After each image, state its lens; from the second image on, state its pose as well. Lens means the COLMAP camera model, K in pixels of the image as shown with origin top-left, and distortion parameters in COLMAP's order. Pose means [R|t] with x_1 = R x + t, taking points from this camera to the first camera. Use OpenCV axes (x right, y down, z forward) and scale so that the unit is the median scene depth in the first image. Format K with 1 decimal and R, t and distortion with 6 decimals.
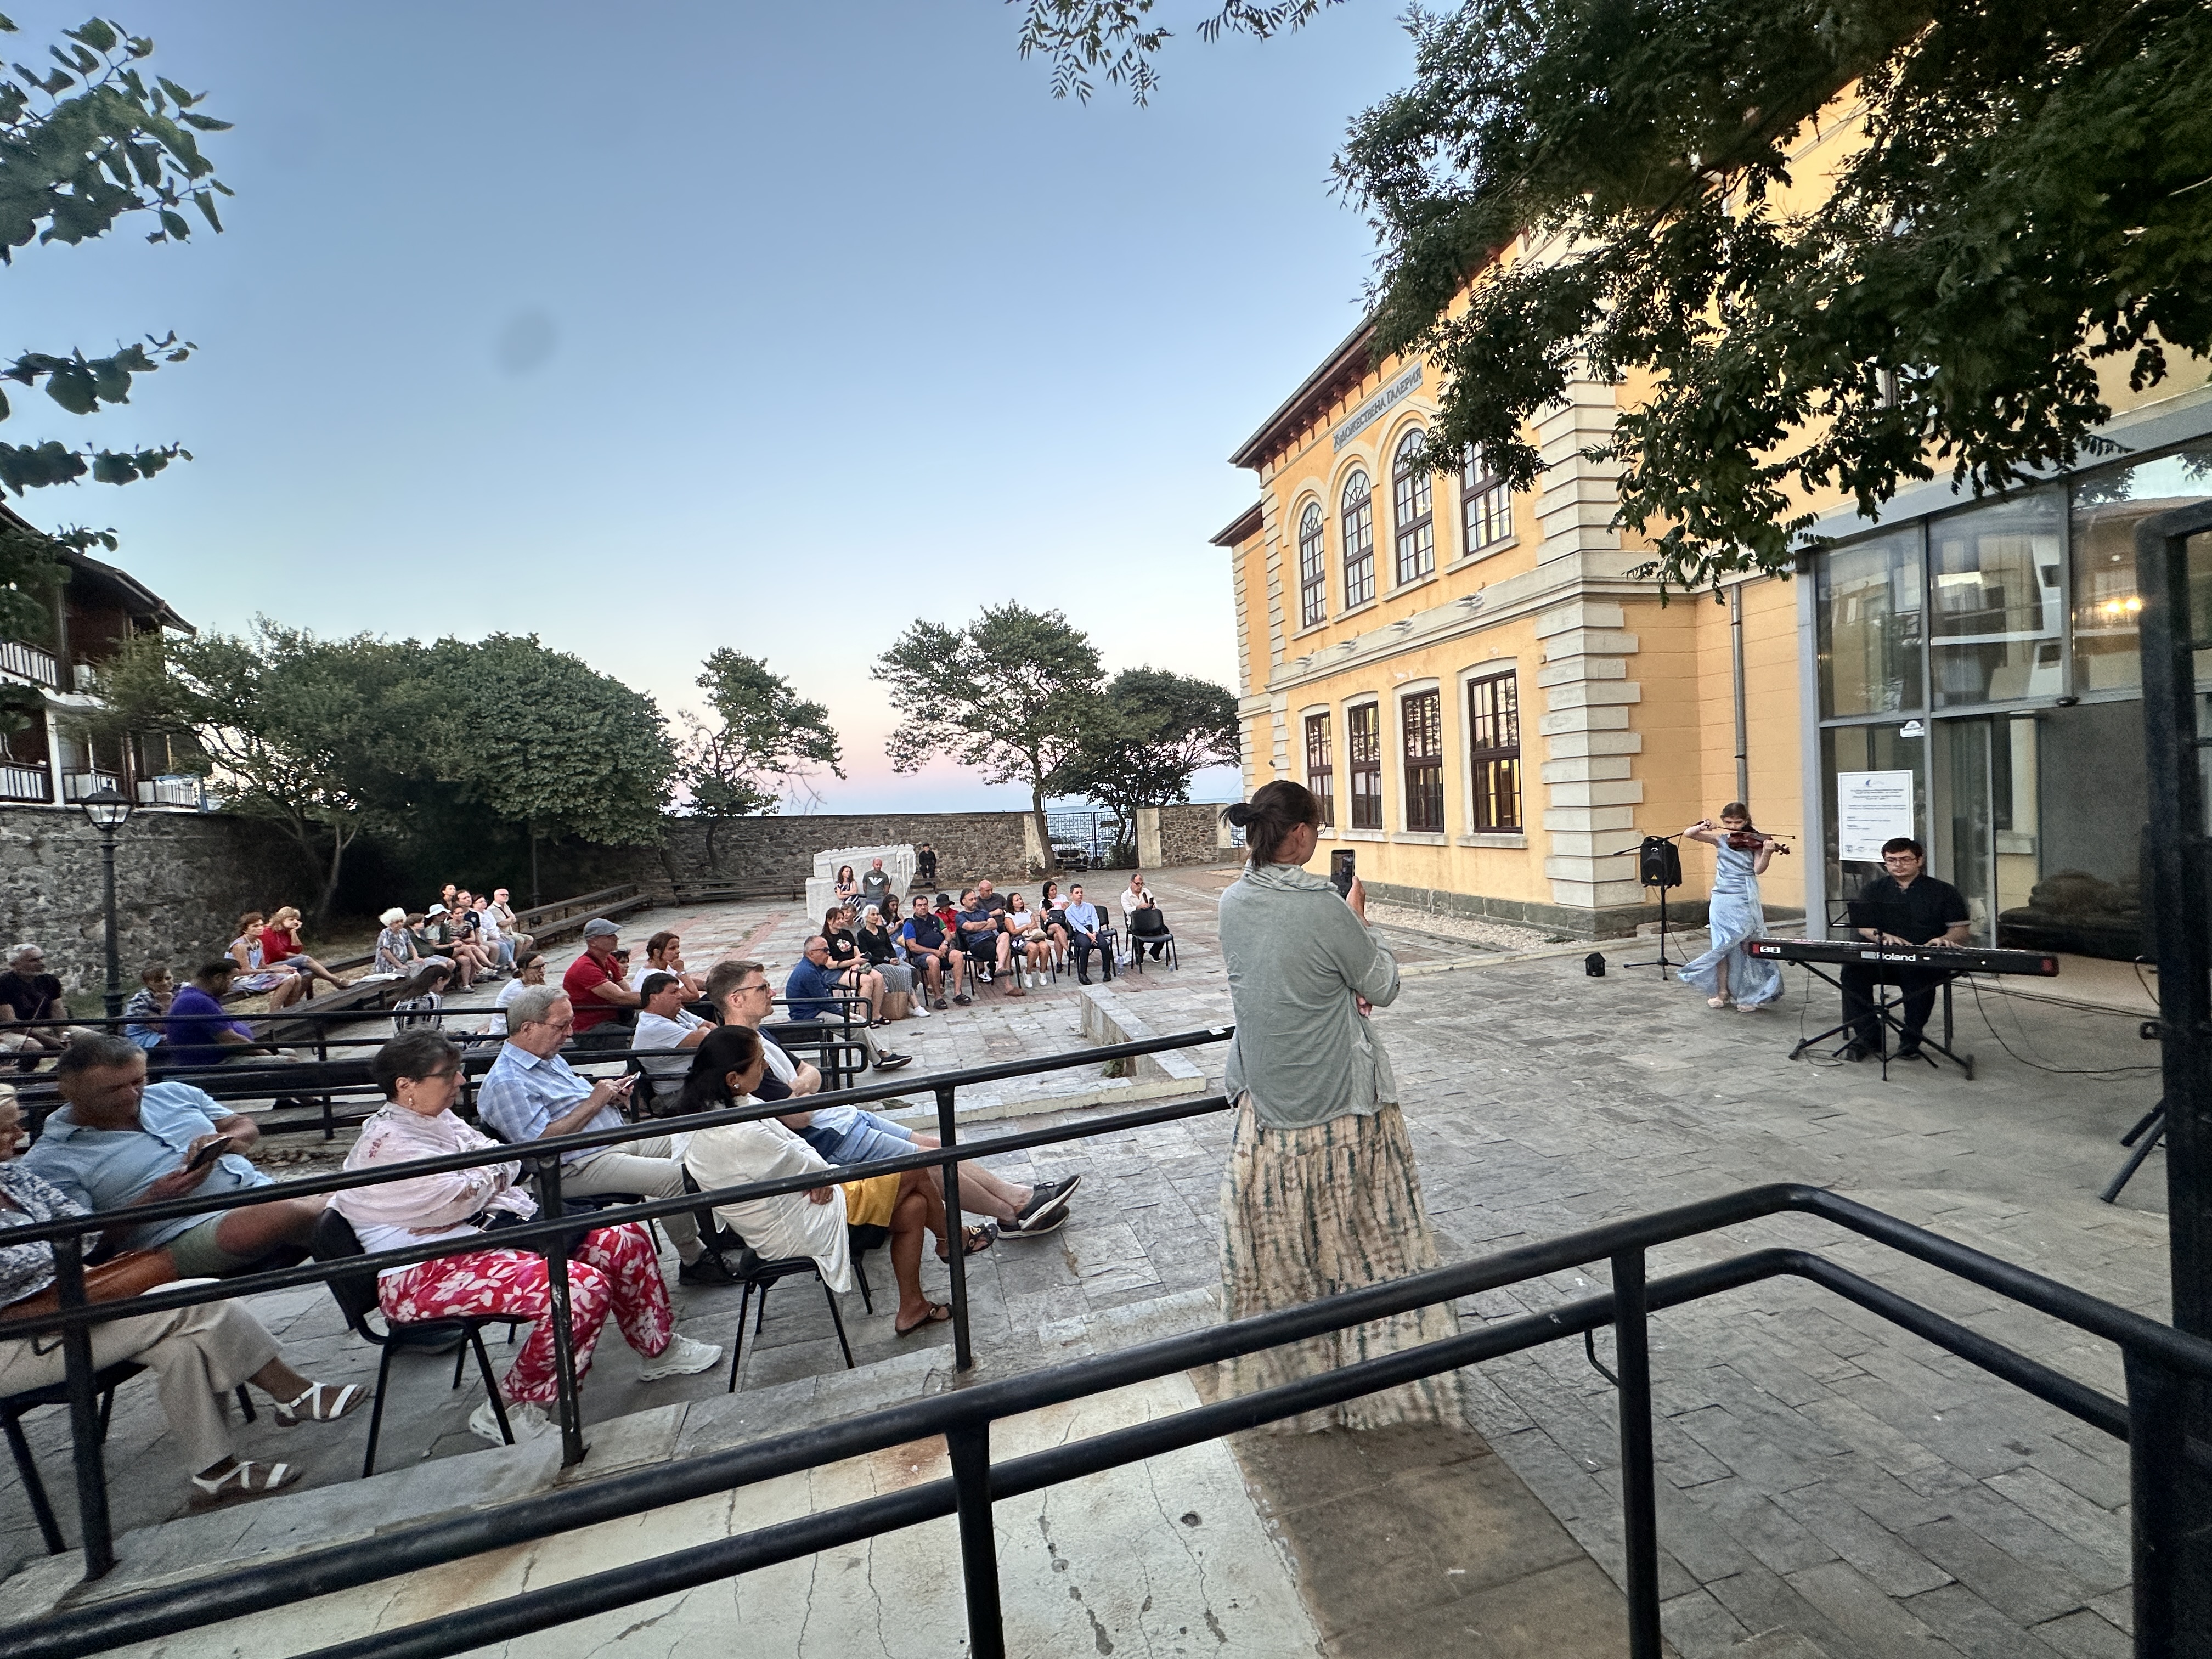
lens RADIAL K [[875.2, 0, 1094.2], [0, 875.2, 824.5], [0, 0, 1]] dist [-0.006718, 0.000044]
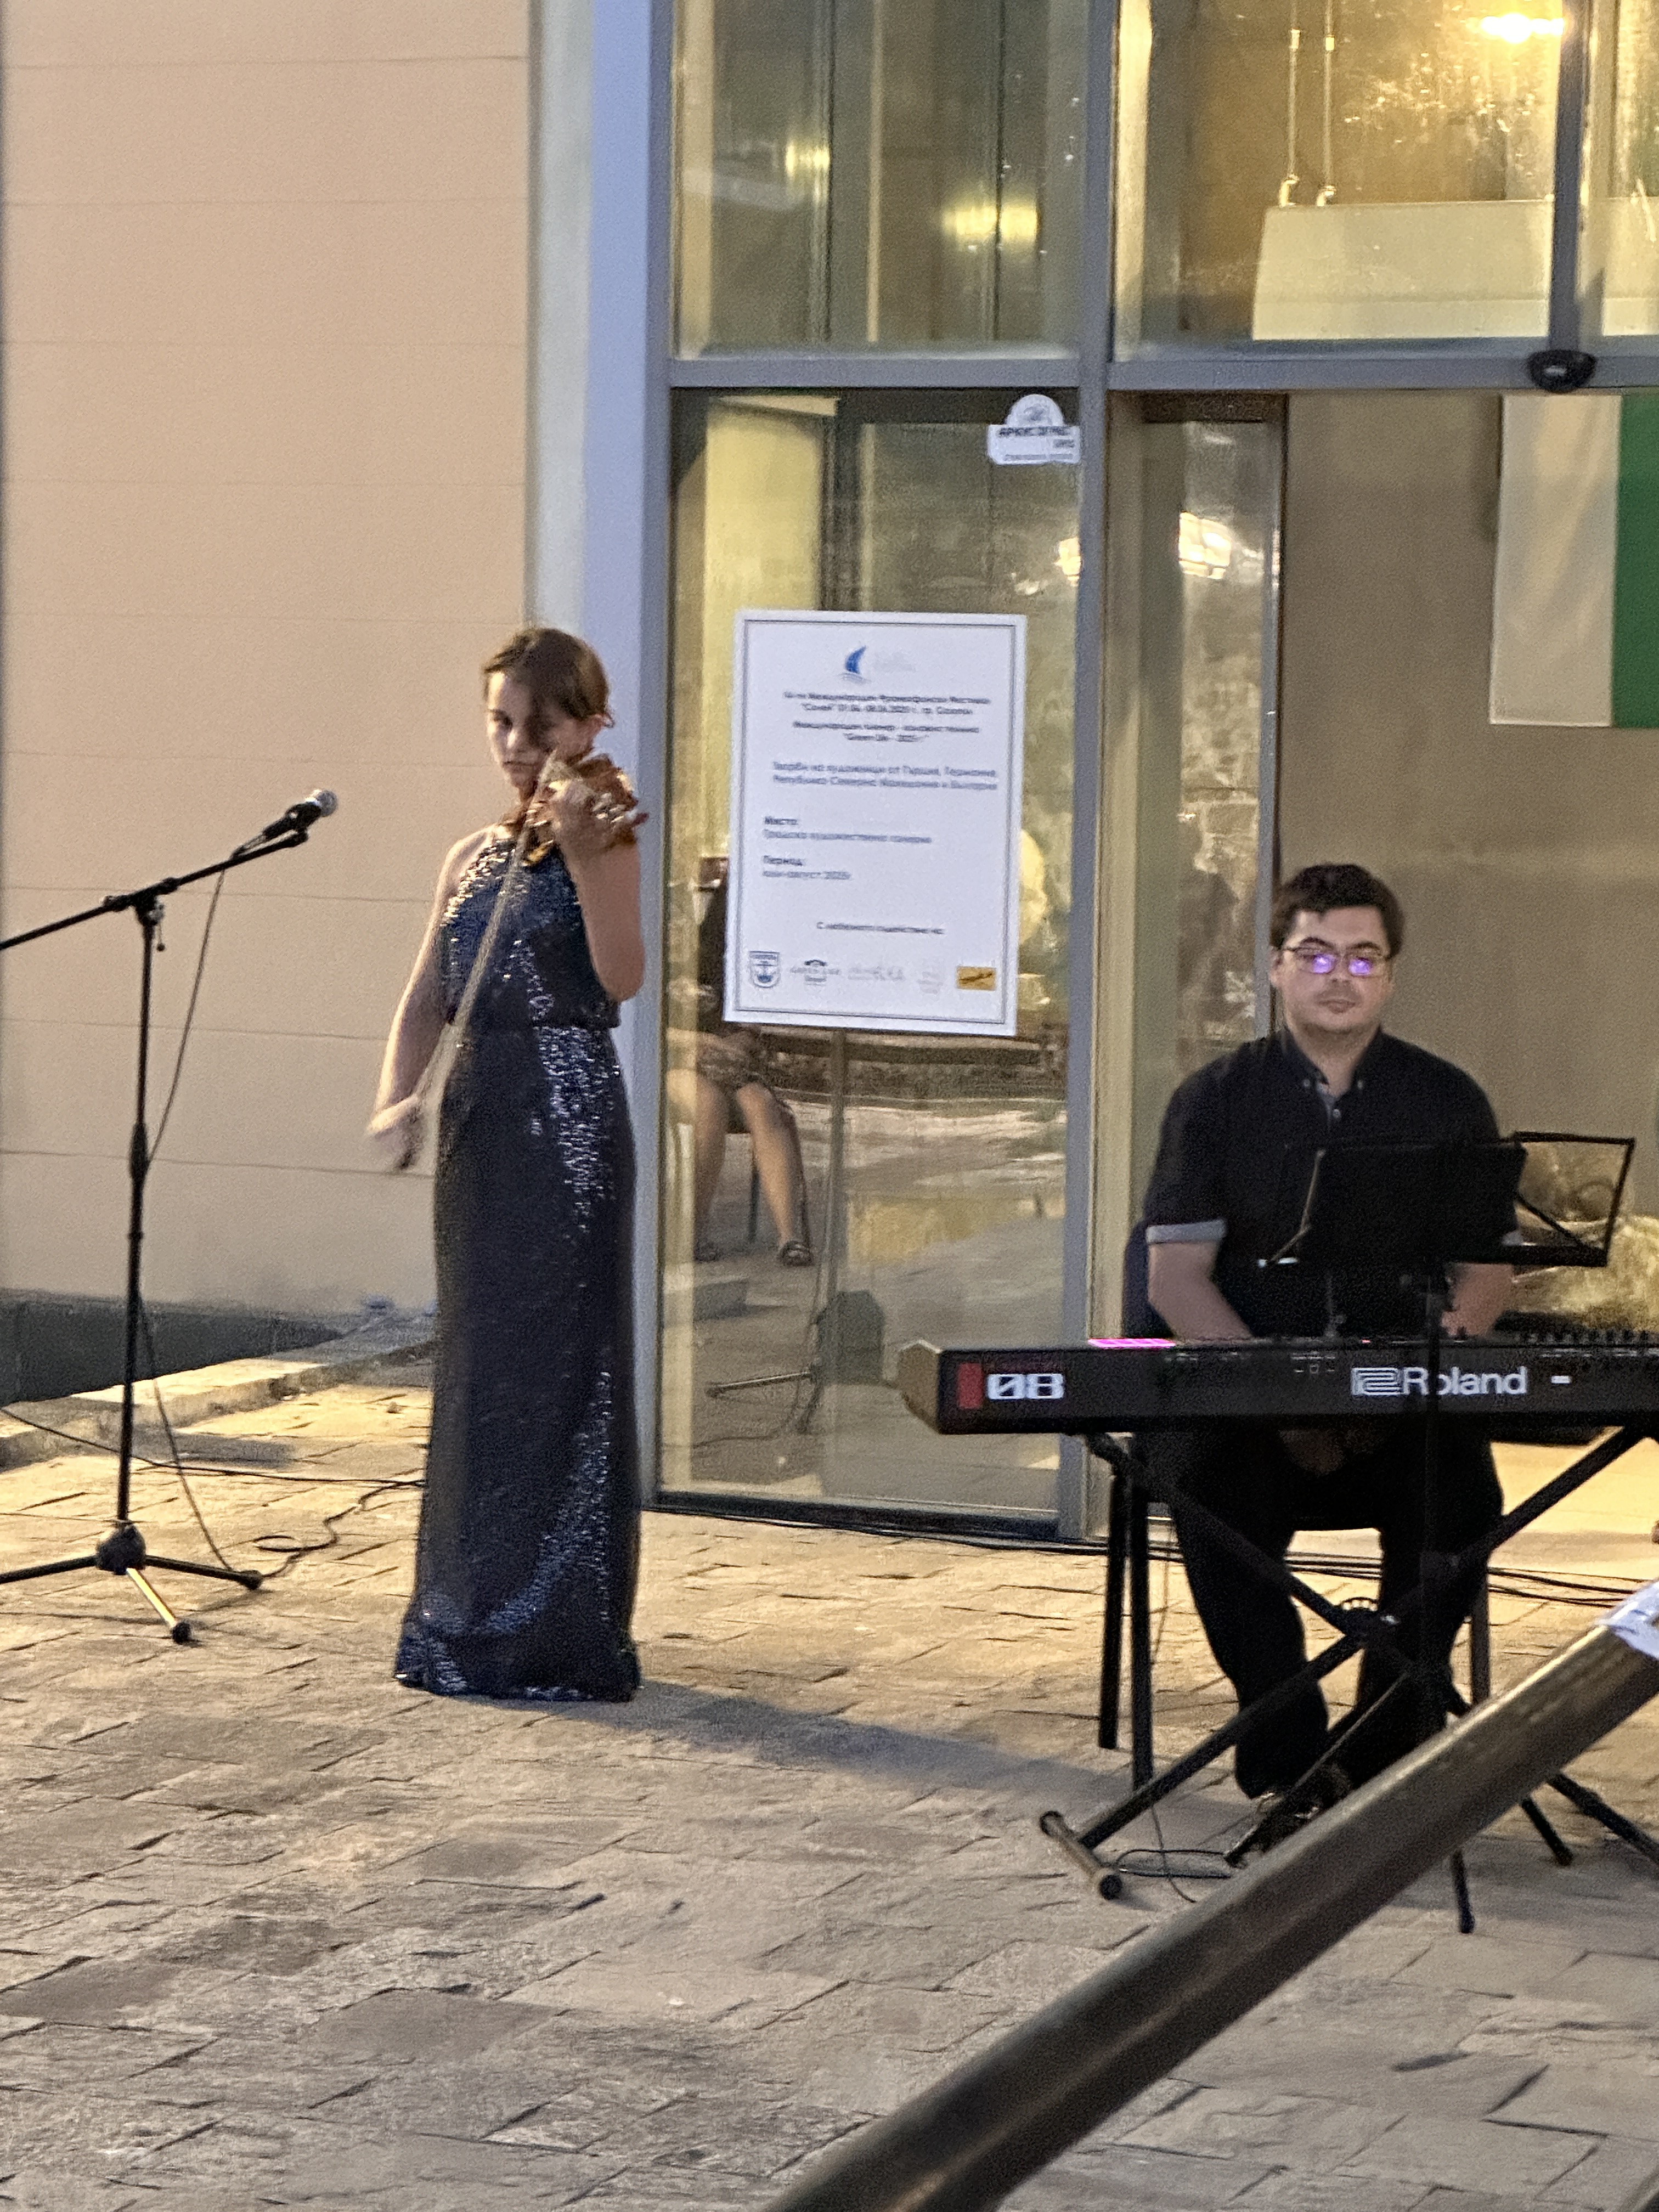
lens RADIAL K [[5652.2, 0, 901.2], [0, 5652.2, 1086.0], [0, 0, 1]] dist [0.071308, 0.000000]
pose [[0.573781, 0.011968, 0.818921, -0.215060], [-0.032032, 0.999456, 0.007836, 0.039744], [-0.818382, -0.030728, 0.573853, 0.164243]]
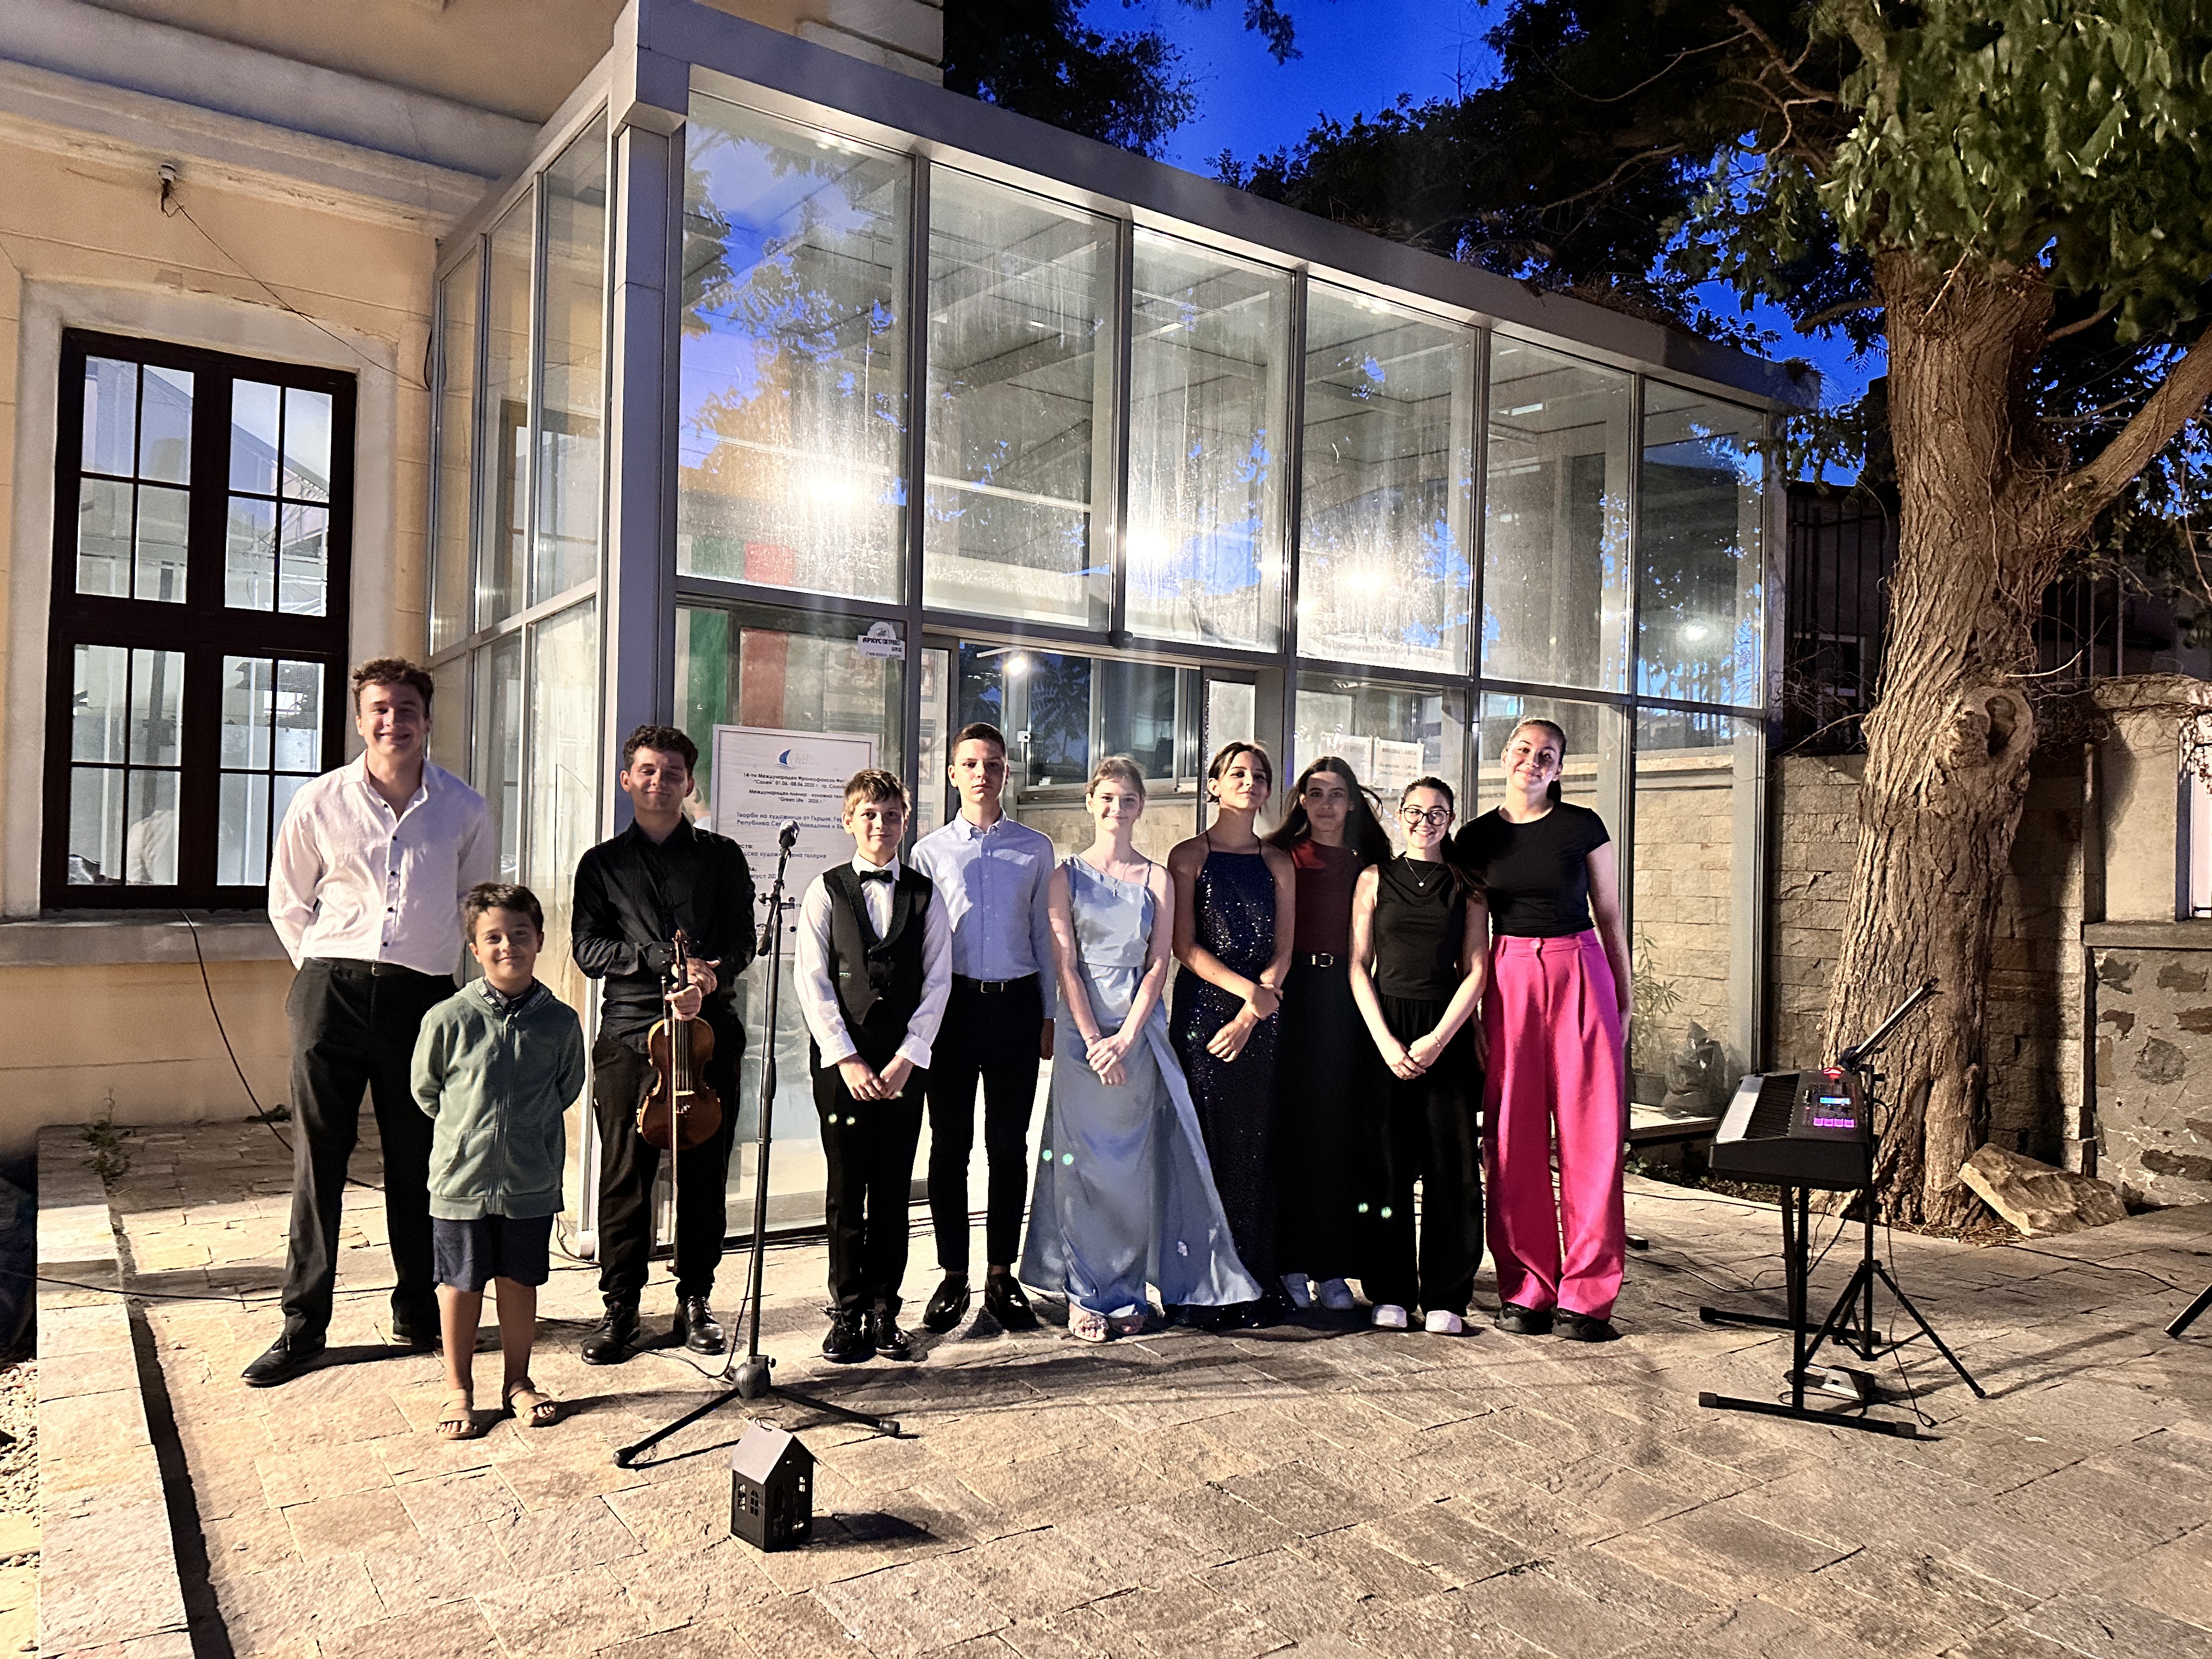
lens RADIAL K [[1535.2, 0, 1100.3], [0, 1535.2, 832.1], [0, 0, 1]] dist [0.064116, -0.066904]
pose [[-0.343451, 0.063586, 0.937015, 0.176750], [0.019207, 0.997972, -0.060682, 0.025566], [-0.938974, -0.002844, -0.343976, 0.965839]]
